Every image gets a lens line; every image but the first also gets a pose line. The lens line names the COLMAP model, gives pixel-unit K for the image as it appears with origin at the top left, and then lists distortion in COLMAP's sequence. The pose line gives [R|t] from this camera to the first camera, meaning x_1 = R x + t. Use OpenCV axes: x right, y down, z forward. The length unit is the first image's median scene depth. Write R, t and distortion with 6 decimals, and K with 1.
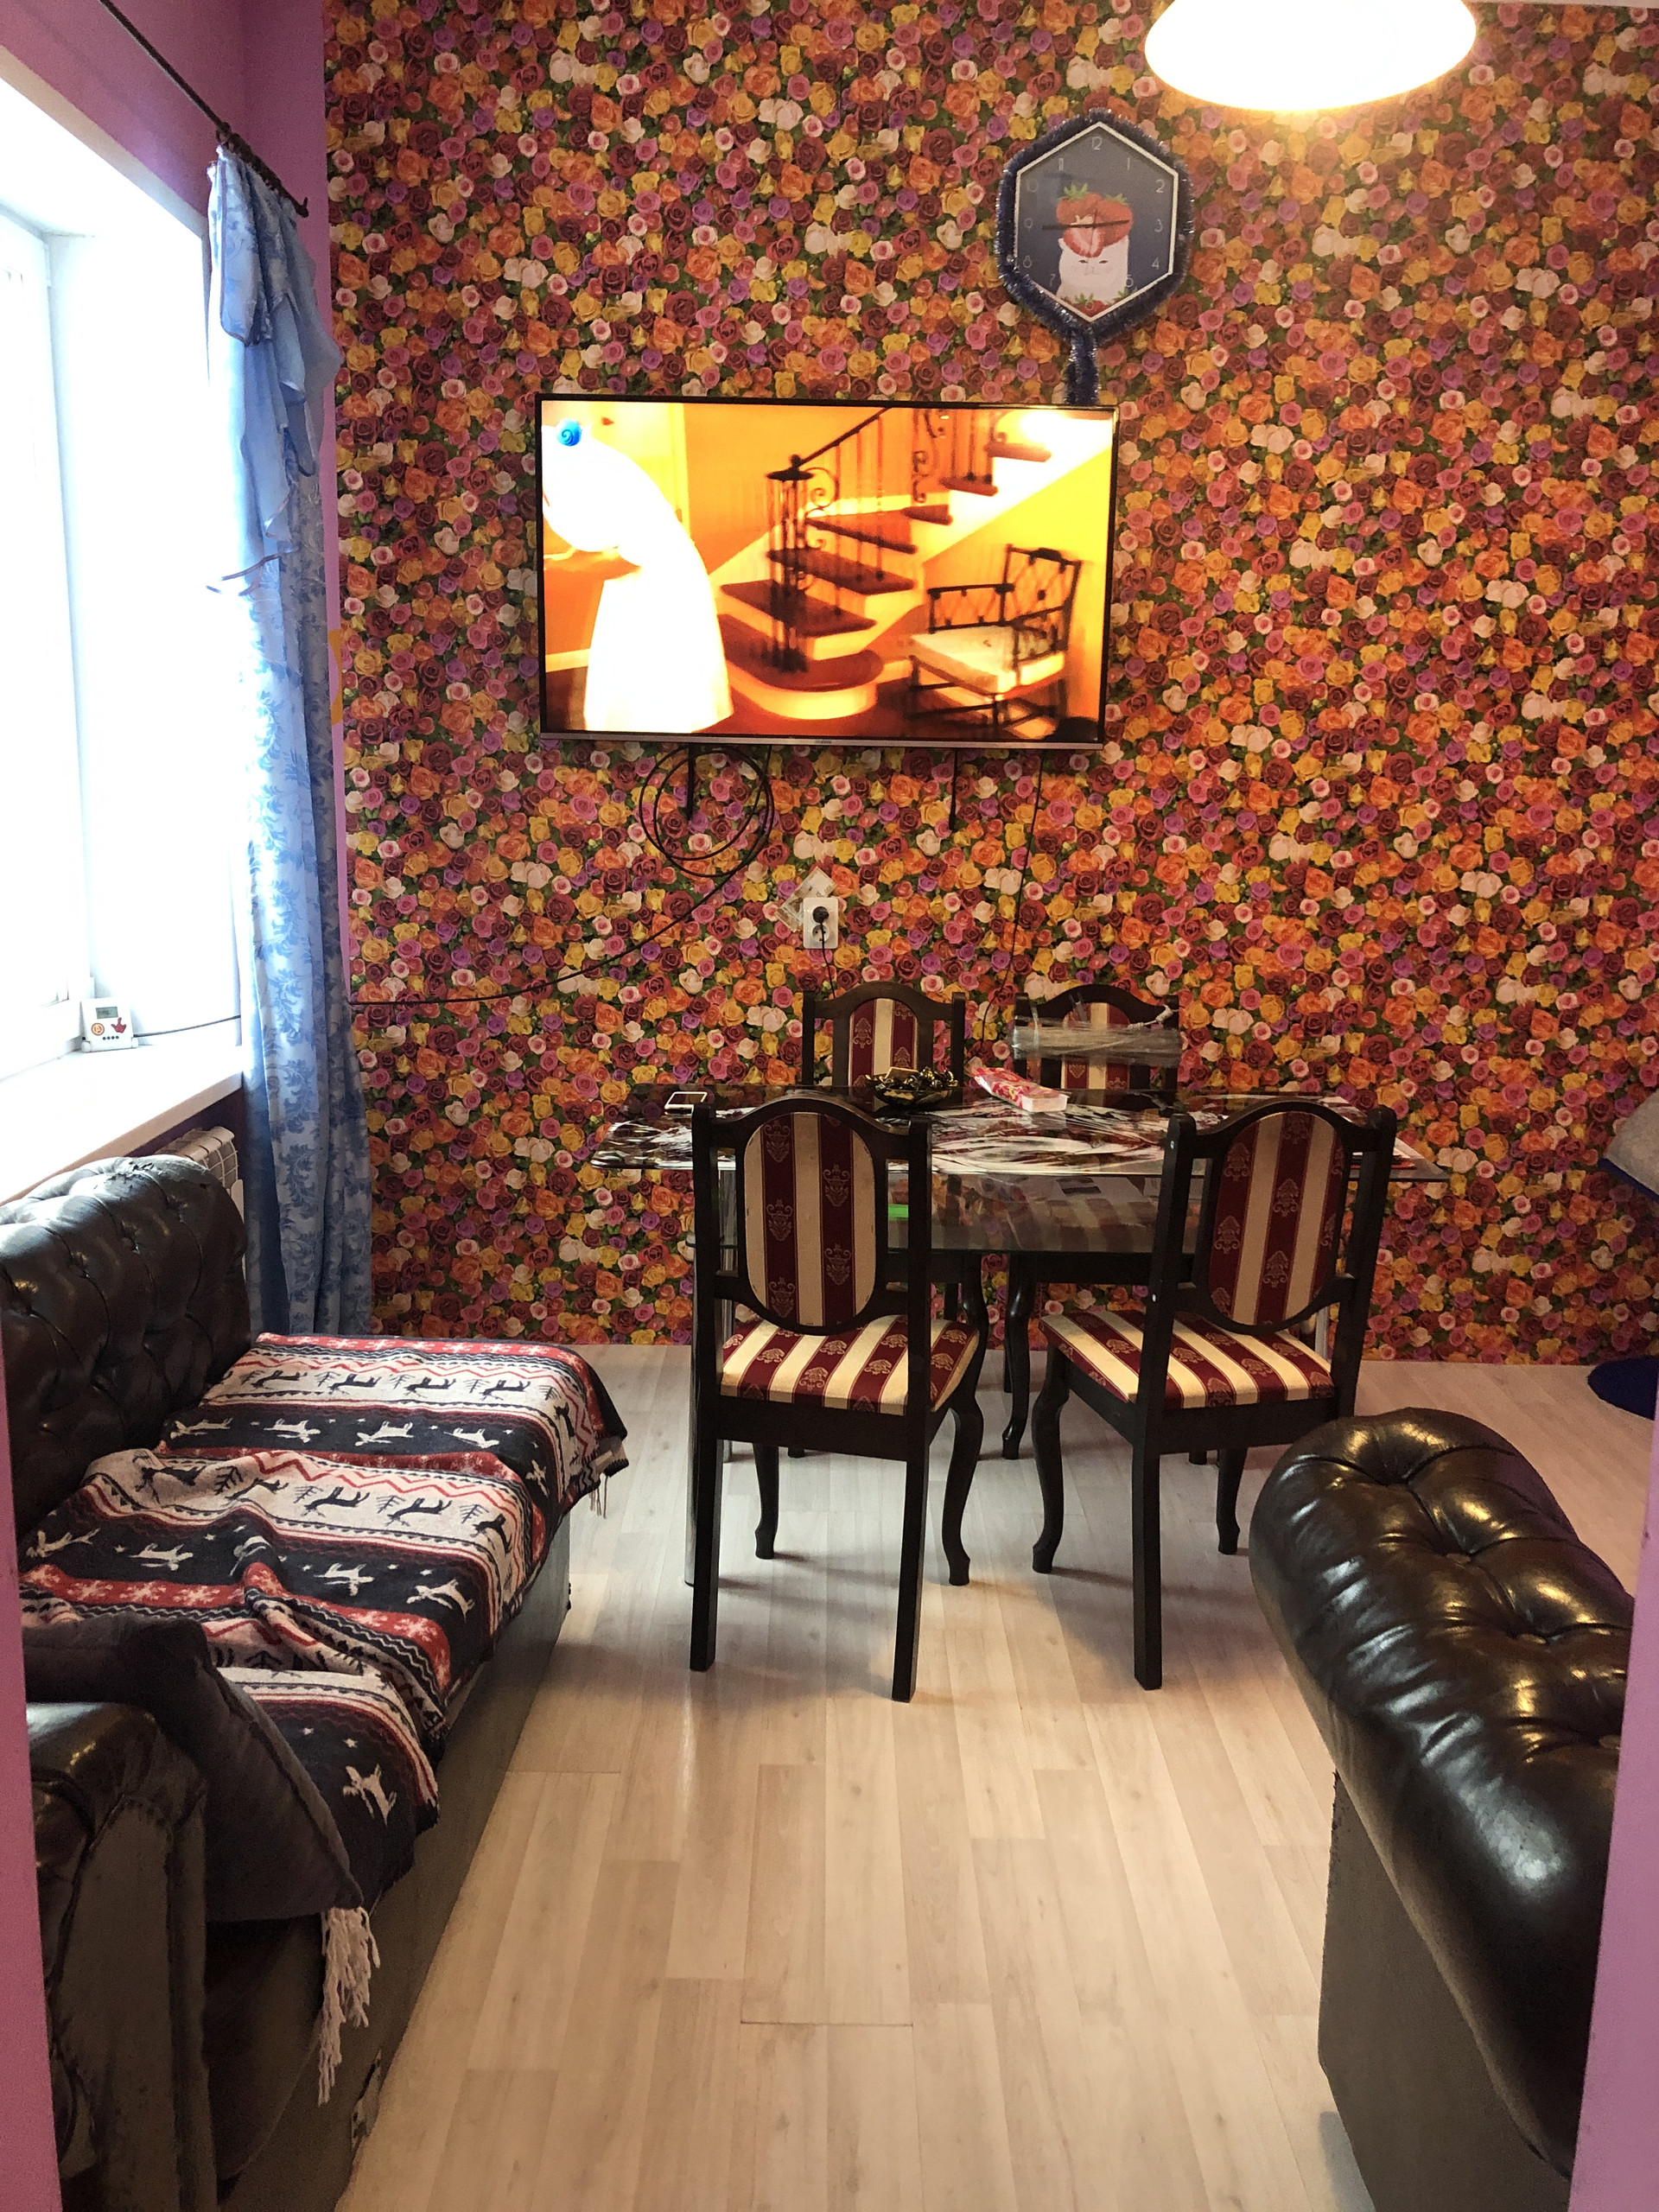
lens RADIAL K [[1806.9, 0, 843.8], [0, 1806.9, 1092.4], [0, 0, 1]] dist [0.026472, -0.027924]
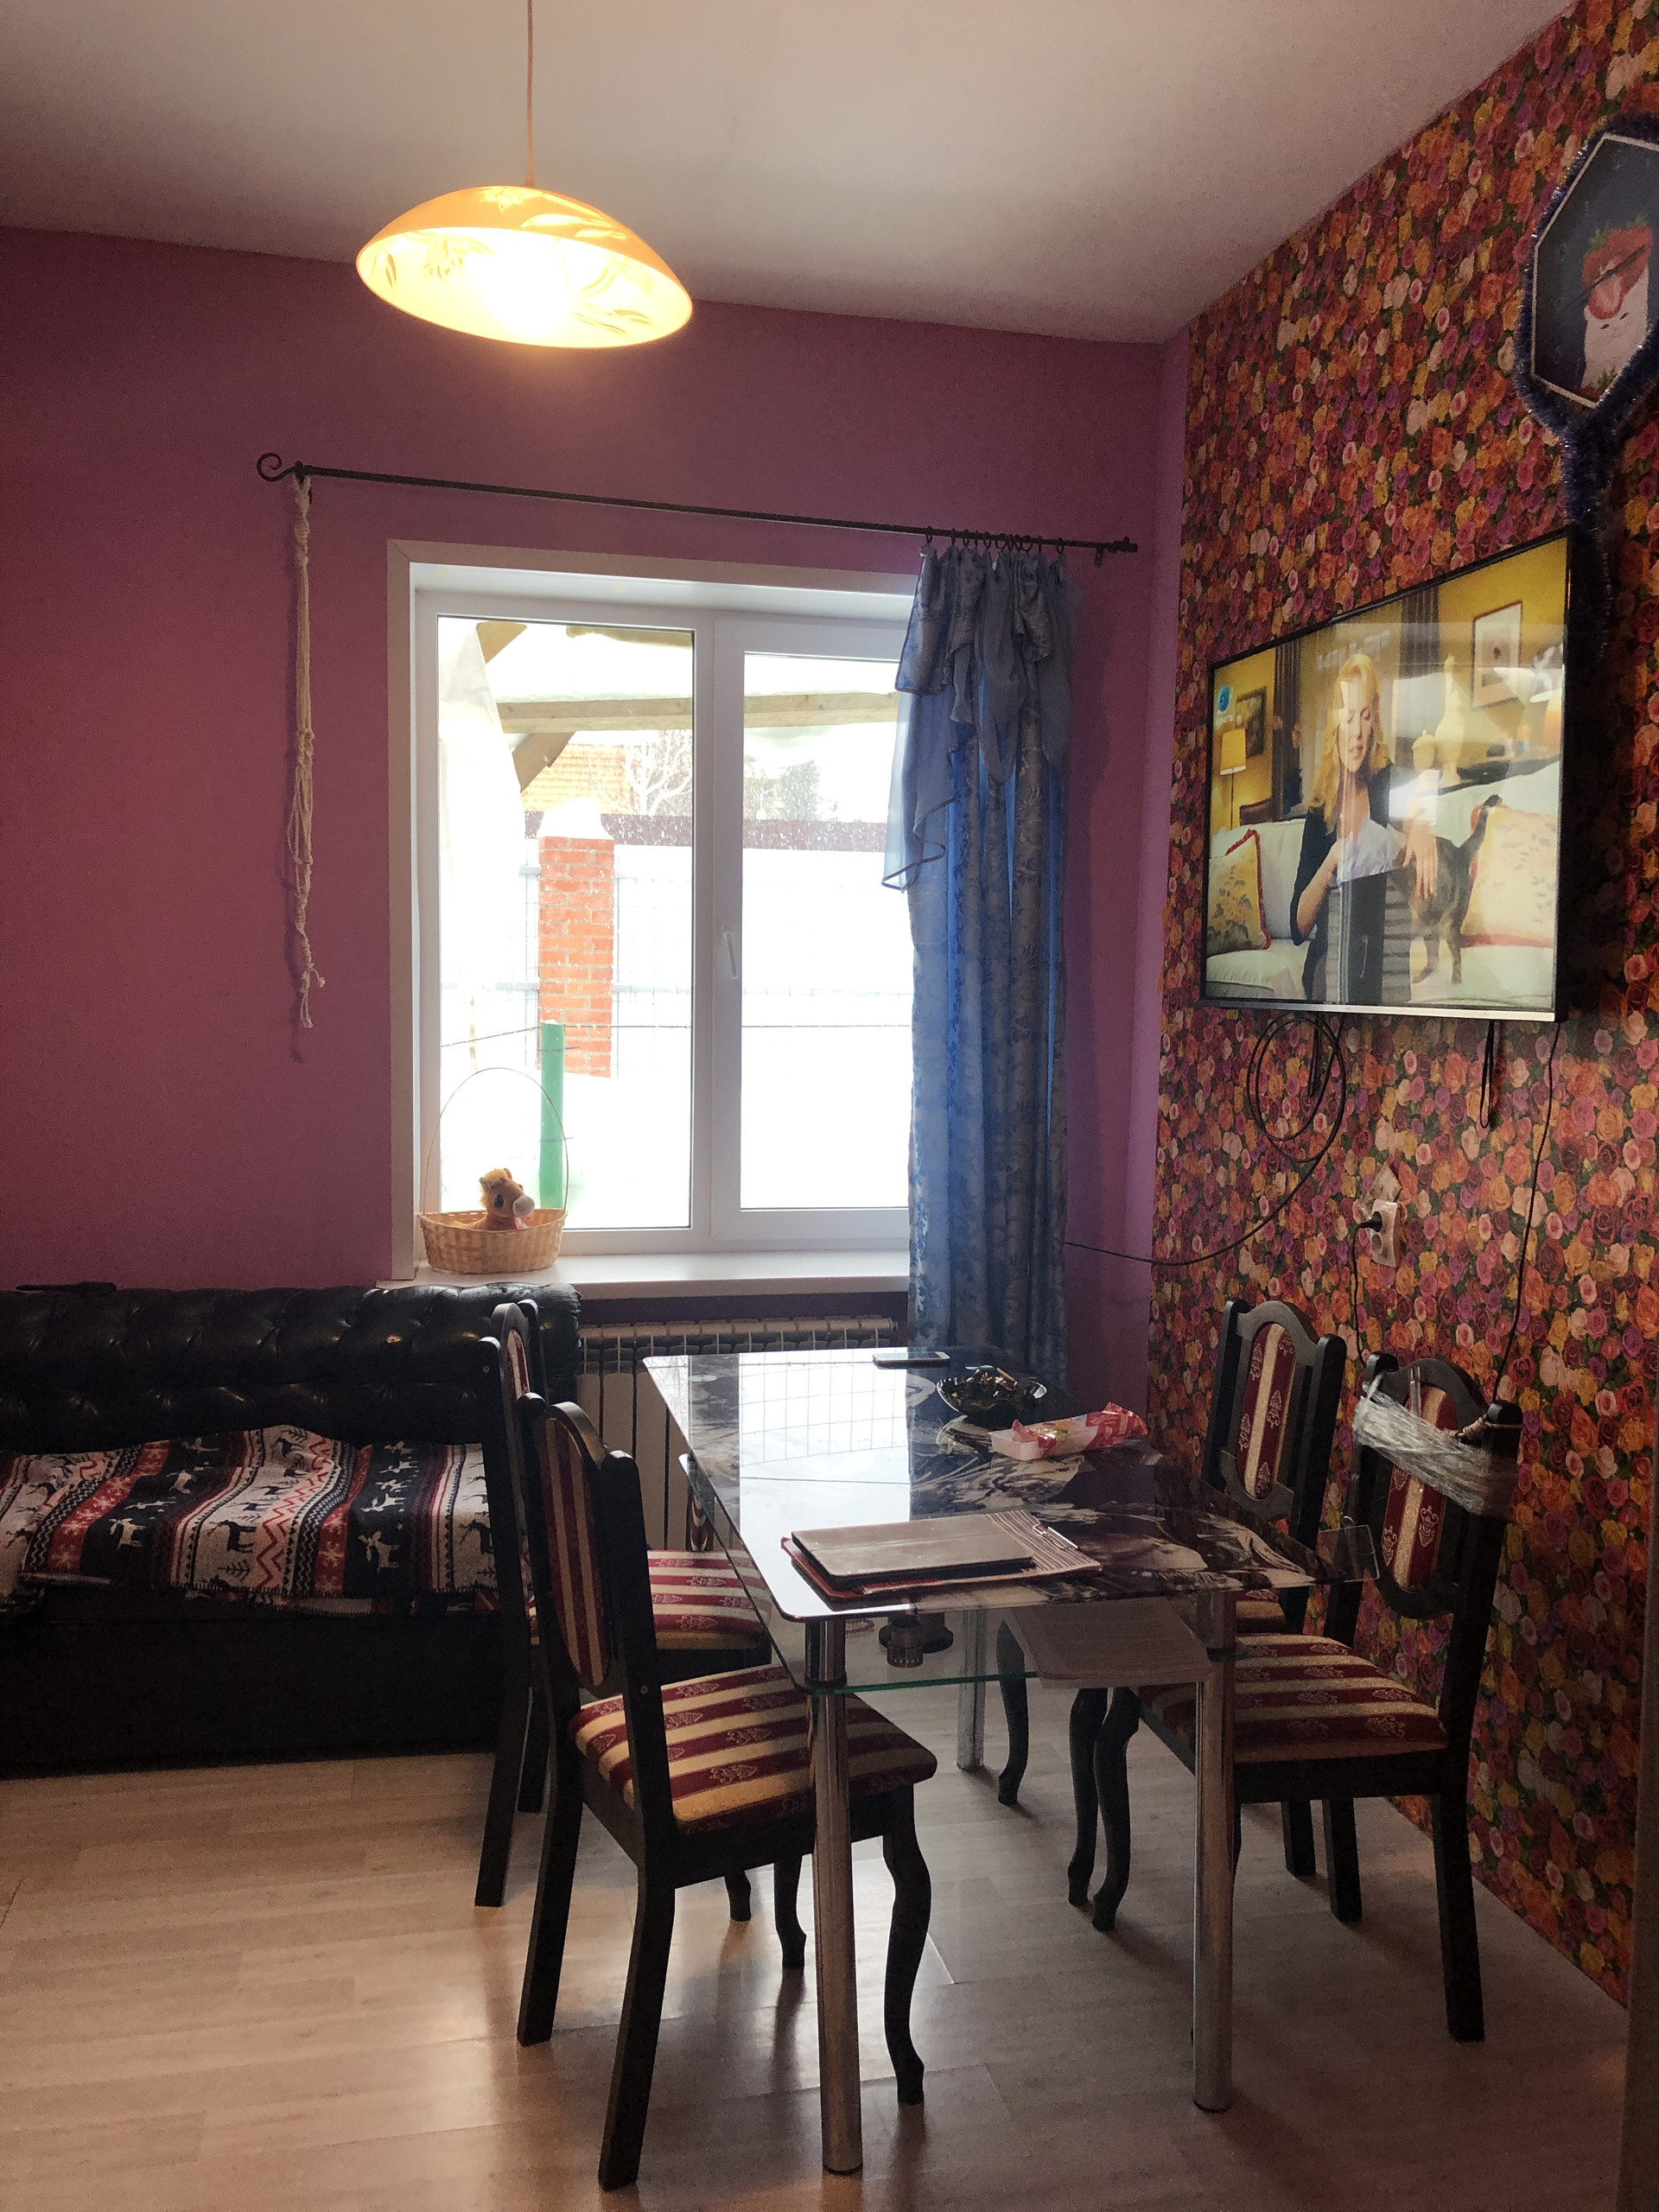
lens RADIAL K [[1806.9, 0, 847.8], [0, 1806.9, 1093.8], [0, 0, 1]] dist [0.026472, -0.027924]
pose [[0.205349, 0.049228, -0.977450, 0.752845], [-0.193078, 0.981144, 0.008851, -0.121281], [0.959454, 0.186906, 0.210982, 0.625833]]
